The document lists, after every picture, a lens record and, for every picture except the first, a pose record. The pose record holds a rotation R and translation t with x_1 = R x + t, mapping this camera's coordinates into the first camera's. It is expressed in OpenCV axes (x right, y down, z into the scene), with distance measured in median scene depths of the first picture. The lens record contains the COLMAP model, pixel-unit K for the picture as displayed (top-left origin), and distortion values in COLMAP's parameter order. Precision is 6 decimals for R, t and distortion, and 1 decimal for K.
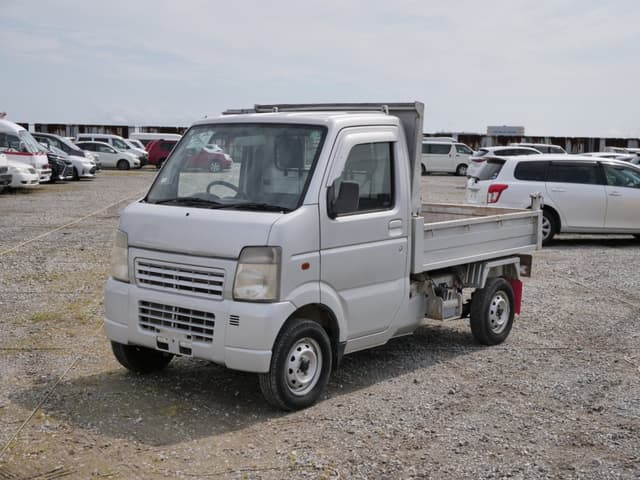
lens RADIAL K [[923.2, 0, 320.0], [0, 923.2, 240.0], [0, 0, 1]] dist [0.008415, 0.025938]
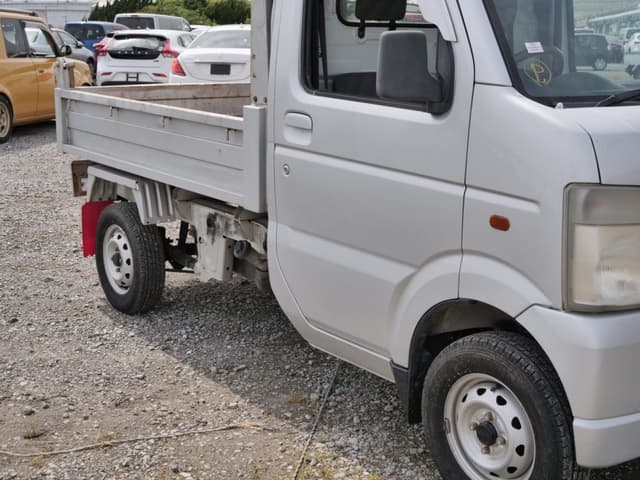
lens RADIAL K [[923.2, 0, 320.0], [0, 923.2, 240.0], [0, 0, 1]] dist [0.008415, 0.025938]
pose [[0.241727, -0.227793, 0.943228, -0.627197], [0.094351, 0.972966, 0.210795, -0.082138], [-0.965746, 0.038039, 0.256685, 1.055608]]
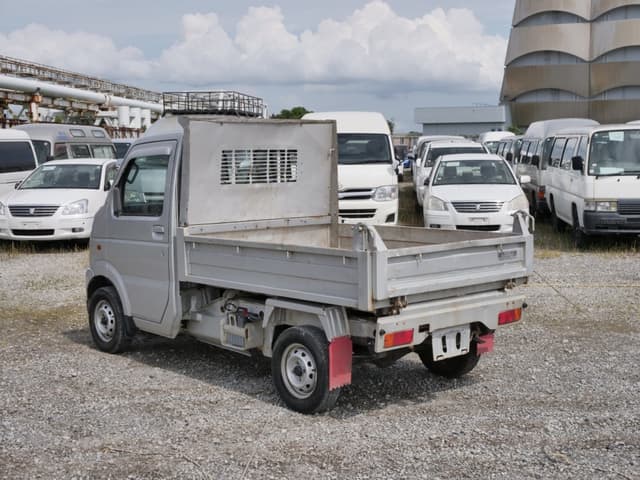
lens RADIAL K [[923.2, 0, 320.0], [0, 923.2, 240.0], [0, 0, 1]] dist [0.008415, 0.025938]
pose [[-0.160811, 0.076771, -0.983995, 1.194965], [-0.094988, 0.991139, 0.092852, -0.131875], [0.982404, 0.108399, -0.152094, 1.419026]]
